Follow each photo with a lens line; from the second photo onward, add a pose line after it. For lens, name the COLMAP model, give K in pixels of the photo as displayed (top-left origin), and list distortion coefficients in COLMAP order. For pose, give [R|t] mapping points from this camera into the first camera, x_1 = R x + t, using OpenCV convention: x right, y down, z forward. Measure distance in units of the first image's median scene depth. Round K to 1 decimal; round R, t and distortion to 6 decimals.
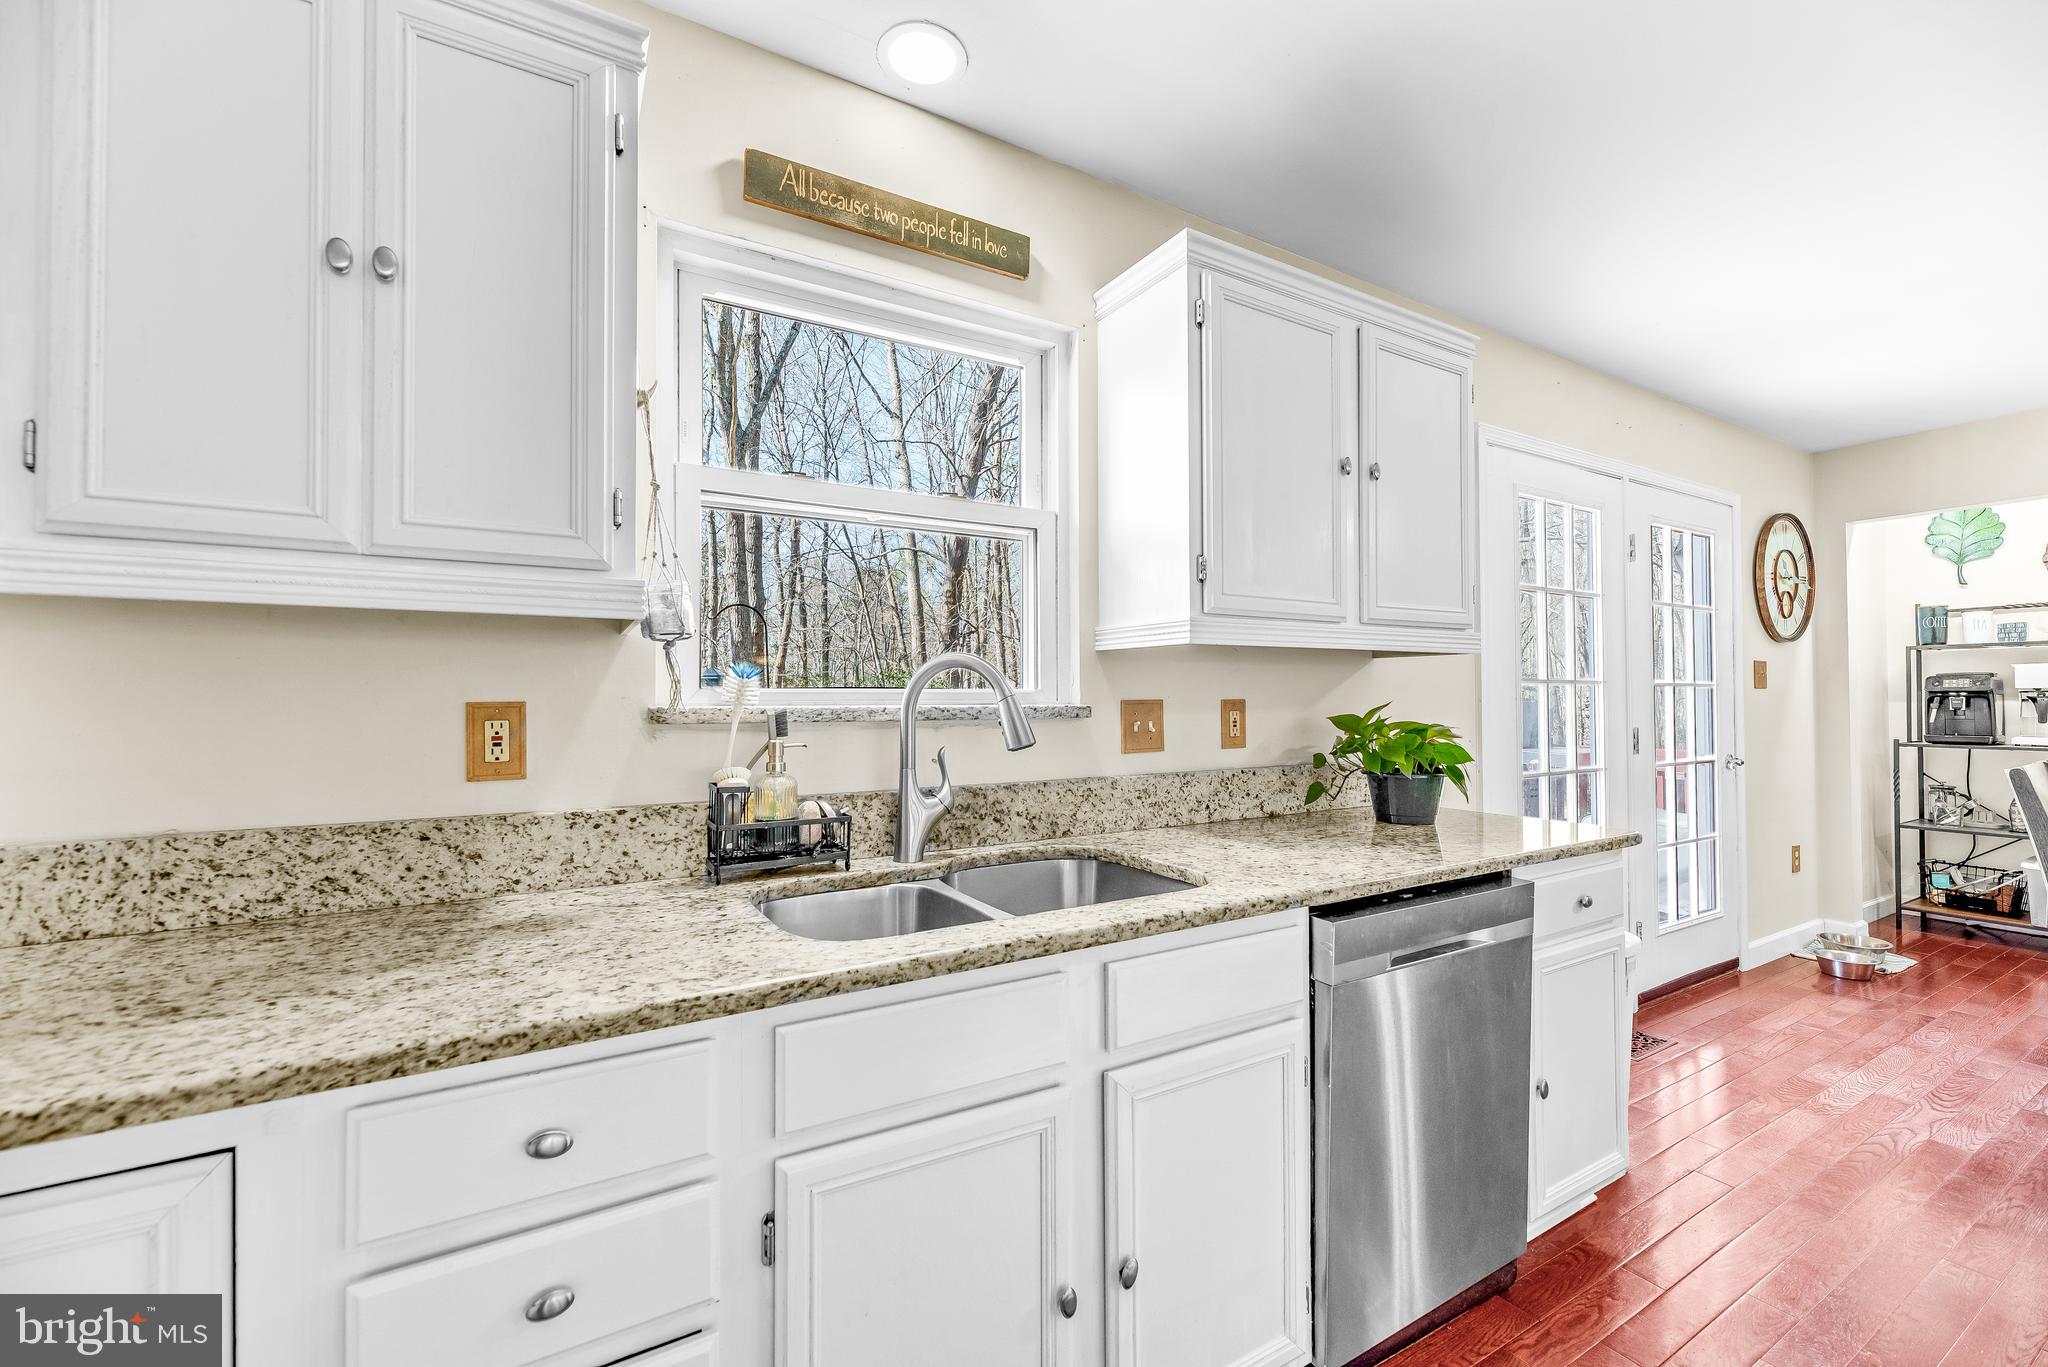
lens RADIAL K [[824.9, 0, 1017.0], [0, 824.9, 690.9], [0, 0, 1]] dist [-0.000113, -0.000127]
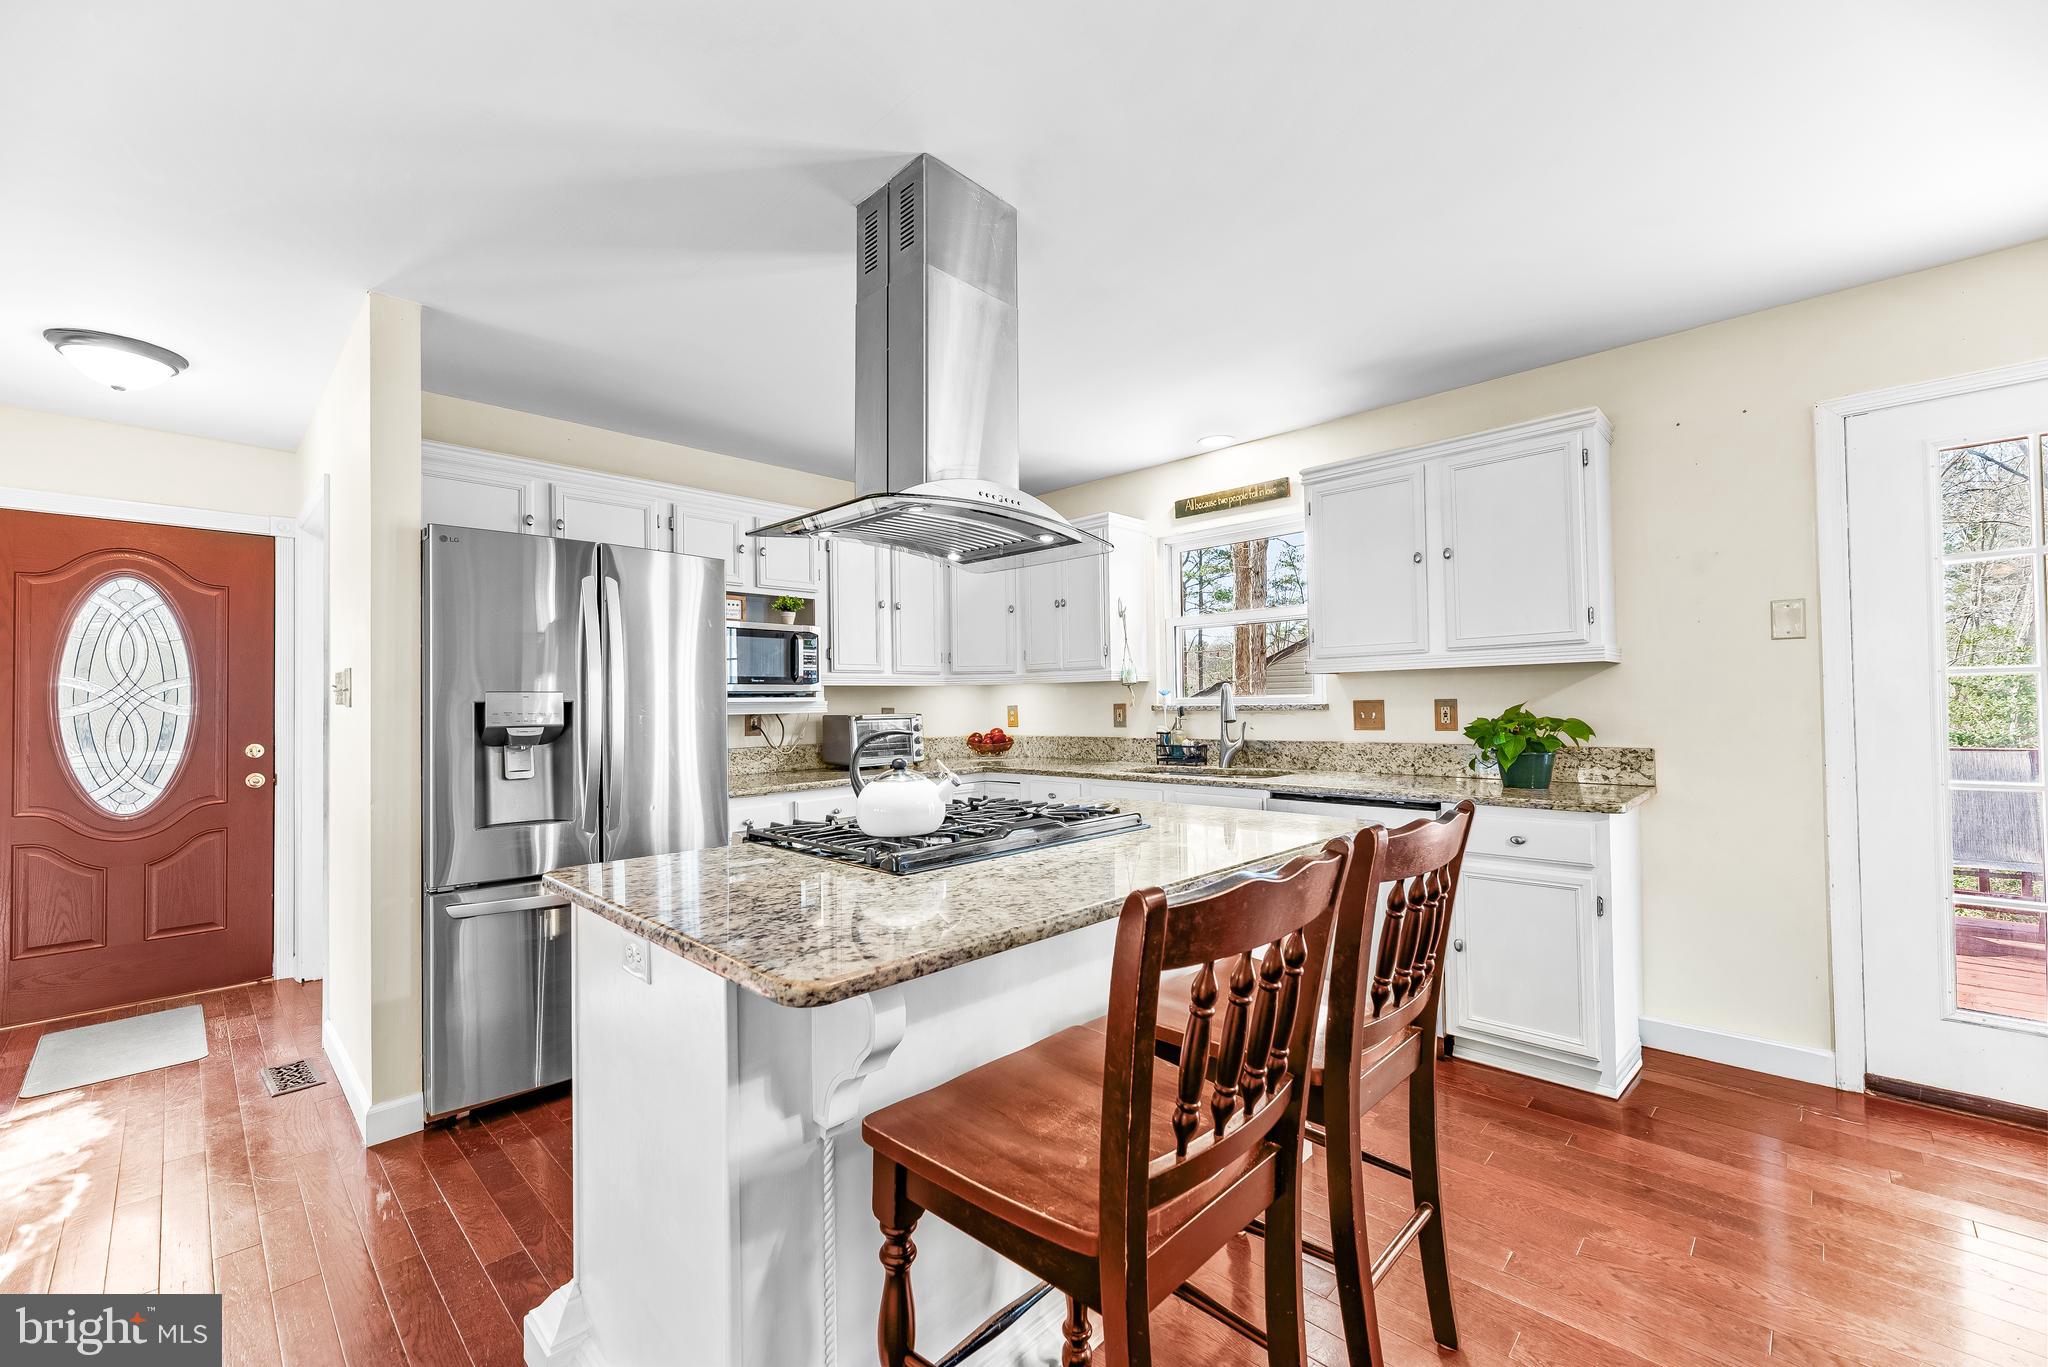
lens RADIAL K [[824.9, 0, 1014.2], [0, 824.9, 691.5], [0, 0, 1]] dist [-0.000113, -0.000127]
pose [[0.269630, -0.014167, -0.962860, 1.768976], [0.026473, 0.999623, -0.007295, -0.016372], [0.962600, -0.023523, 0.269904, -0.222387]]
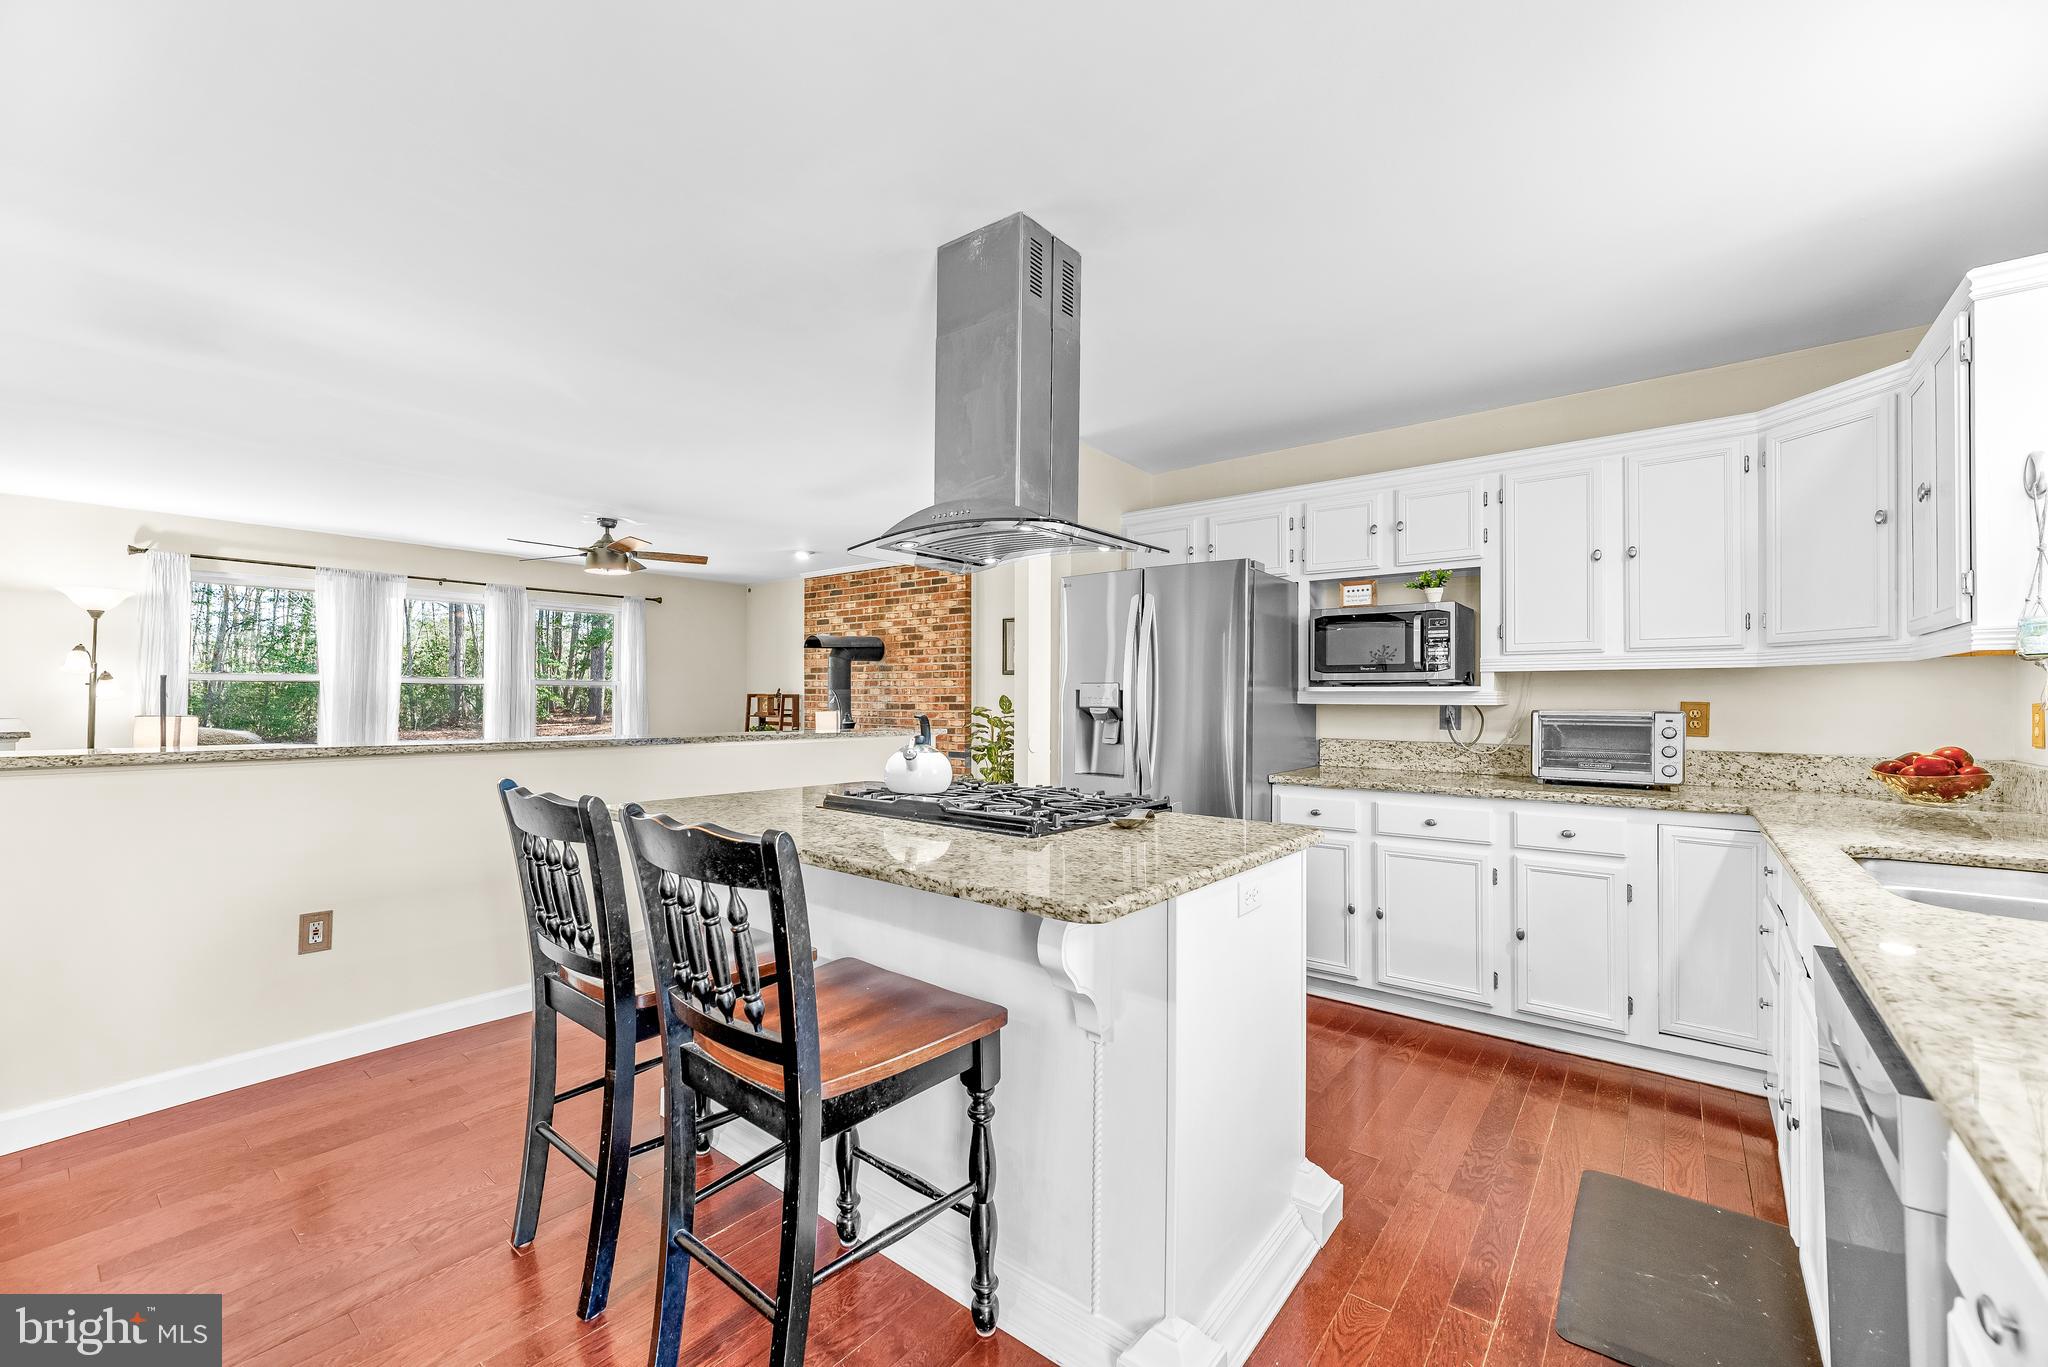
lens RADIAL K [[824.9, 0, 1011.2], [0, 824.9, 691.5], [0, 0, 1]] dist [-0.000113, -0.000127]
pose [[-0.934712, -0.002683, -0.355397, 1.127882], [0.004039, 0.999827, -0.018171, 0.007808], [0.355384, -0.018420, -0.934539, 1.130984]]
